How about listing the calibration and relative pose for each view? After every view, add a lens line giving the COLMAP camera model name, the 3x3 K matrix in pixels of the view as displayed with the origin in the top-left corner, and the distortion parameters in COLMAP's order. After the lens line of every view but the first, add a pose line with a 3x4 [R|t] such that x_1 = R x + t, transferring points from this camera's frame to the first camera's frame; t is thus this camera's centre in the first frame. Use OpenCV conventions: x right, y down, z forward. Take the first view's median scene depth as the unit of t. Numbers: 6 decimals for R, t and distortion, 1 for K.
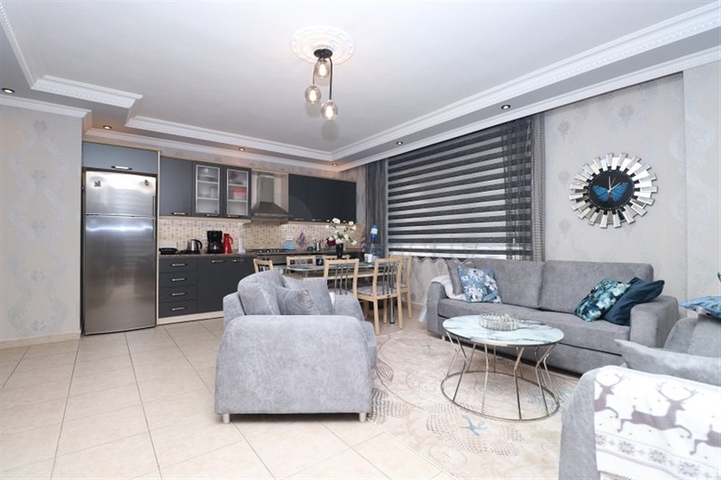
lens RADIAL K [[332.6, 0, 358.1], [0, 332.6, 241.5], [0, 0, 1]] dist [-0.011815, -0.006003]
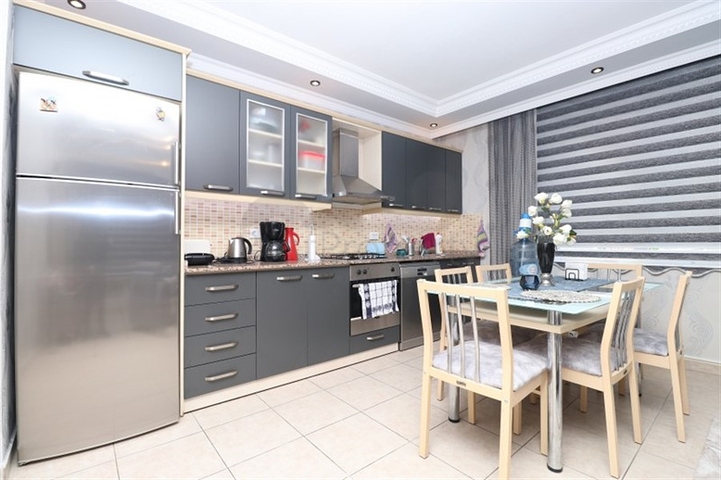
lens RADIAL K [[332.6, 0, 355.9], [0, 332.6, 241.1], [0, 0, 1]] dist [-0.011815, -0.006003]
pose [[0.999062, -0.003158, 0.043176, -0.392783], [0.003181, 0.999995, -0.000454, 0.001433], [-0.043175, 0.000590, 0.999067, 0.532884]]
